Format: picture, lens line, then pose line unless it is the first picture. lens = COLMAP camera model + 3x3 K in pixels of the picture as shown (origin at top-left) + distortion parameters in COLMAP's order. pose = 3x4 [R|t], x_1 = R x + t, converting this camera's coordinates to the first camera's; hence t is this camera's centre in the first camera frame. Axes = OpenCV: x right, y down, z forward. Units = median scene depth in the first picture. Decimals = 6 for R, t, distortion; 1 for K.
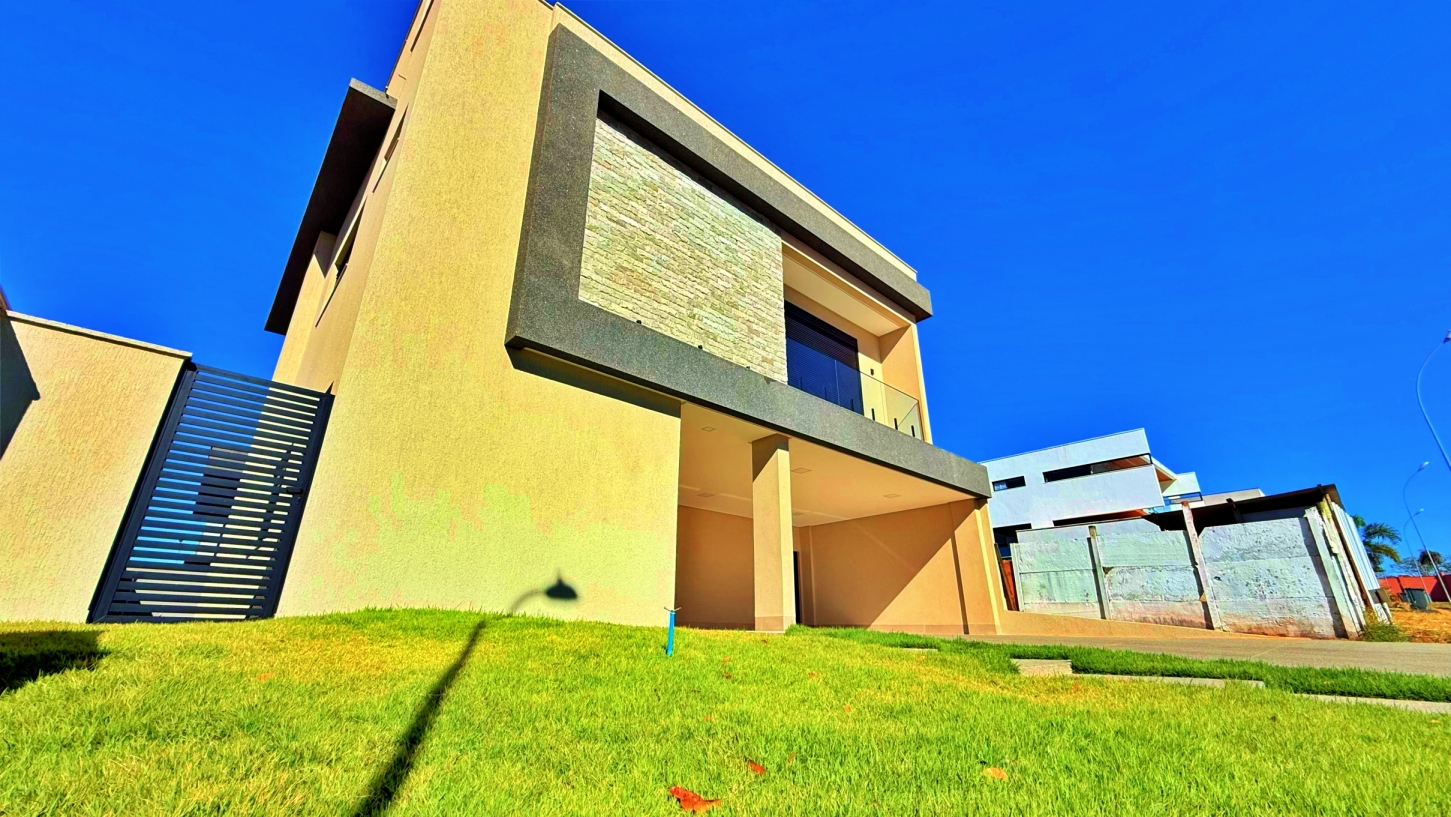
lens RADIAL K [[577.8, 0, 718.8], [0, 577.8, 408.6], [0, 0, 1]] dist [-0.000060, 0.000590]
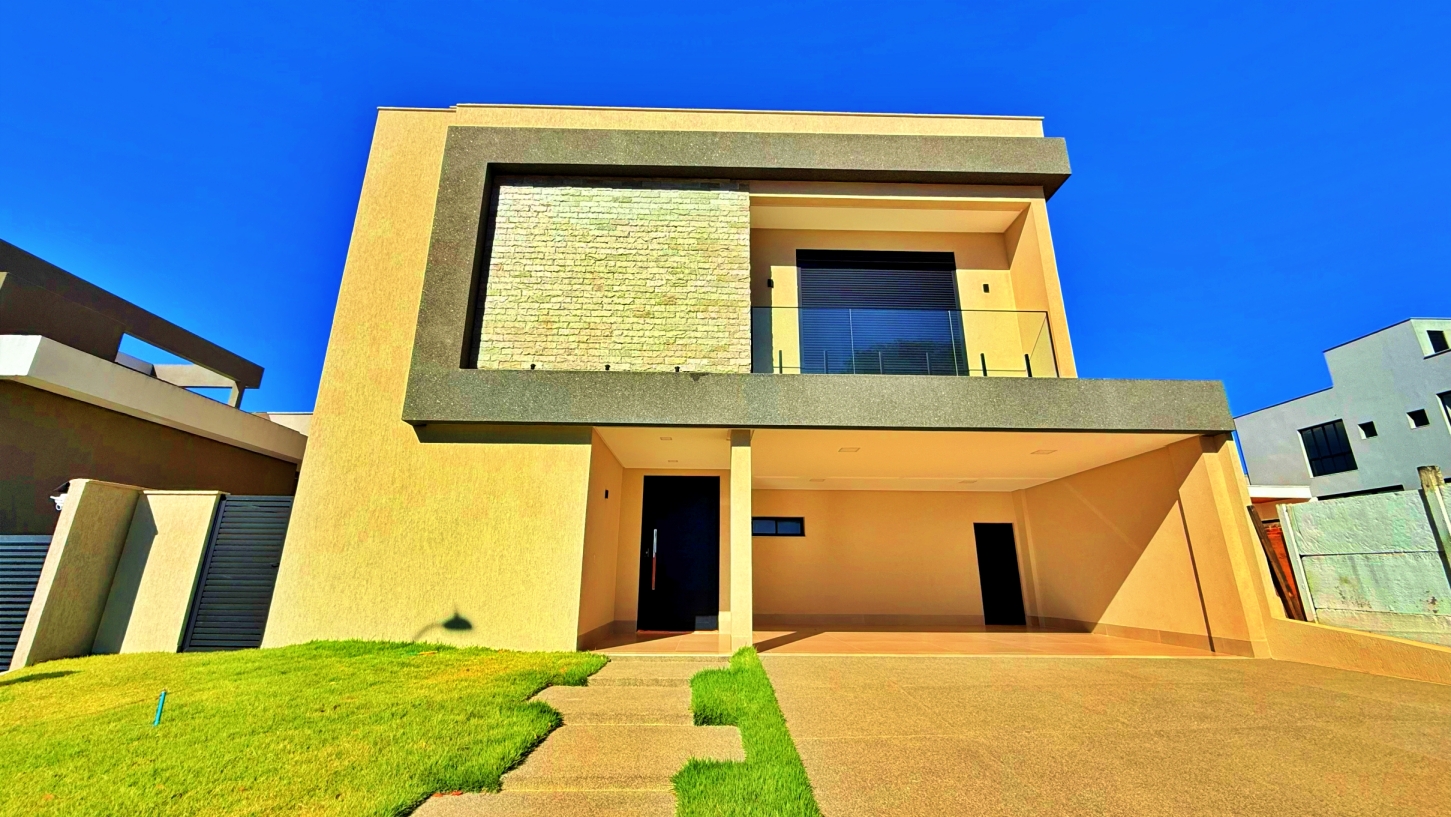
lens RADIAL K [[577.8, 0, 718.8], [0, 577.8, 408.6], [0, 0, 1]] dist [-0.000060, 0.000590]
pose [[0.757283, -0.189689, -0.624932, 0.629820], [0.236413, 0.971616, -0.008438, 0.014716], [0.608795, -0.141352, 0.780633, 0.294585]]
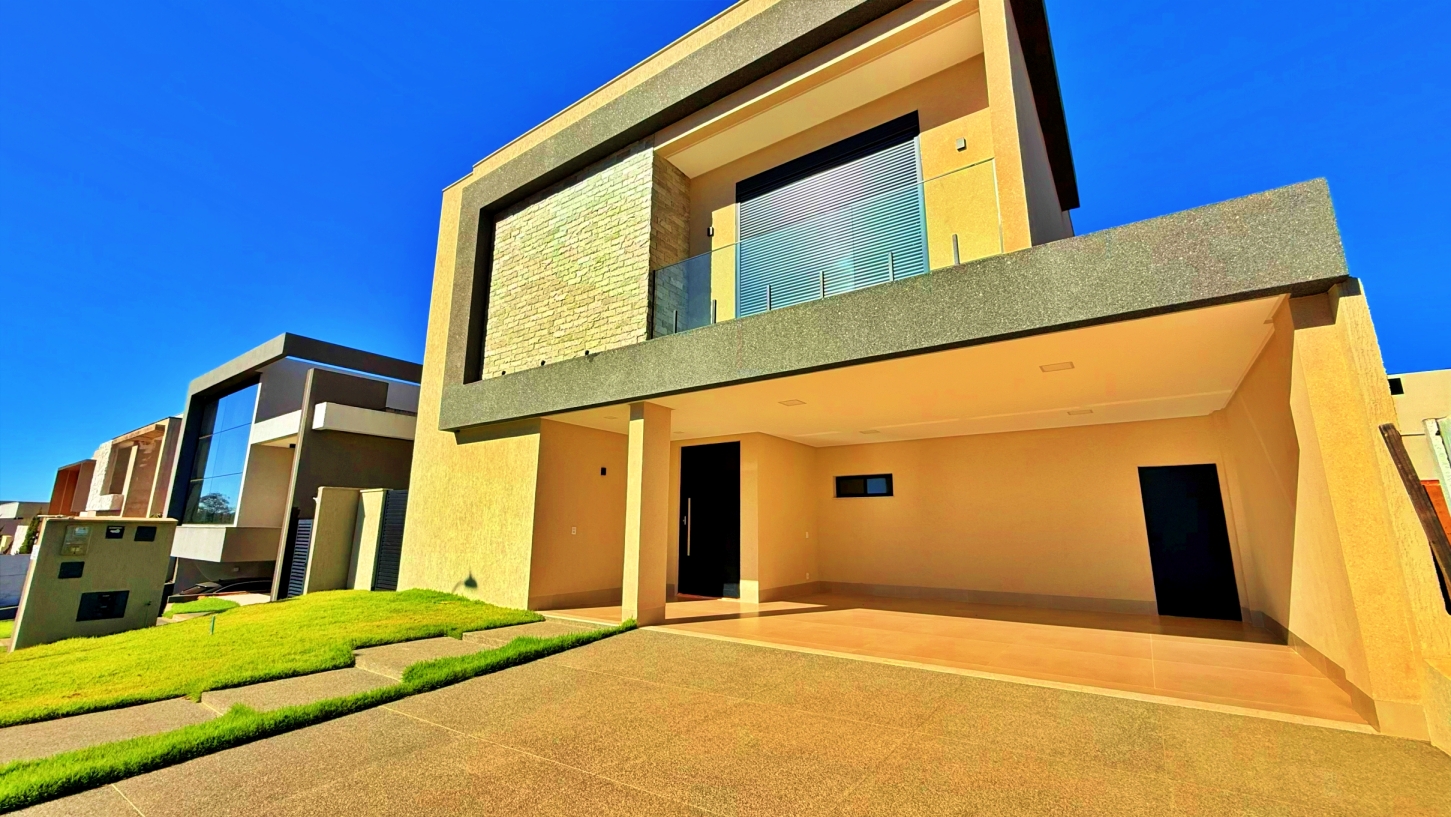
lens RADIAL K [[577.8, 0, 718.8], [0, 577.8, 408.6], [0, 0, 1]] dist [-0.000060, 0.000590]
pose [[0.217283, -0.204918, -0.954357, 0.944364], [0.350558, 0.928869, -0.119632, 0.197830], [0.910987, -0.308563, 0.273663, 0.859402]]
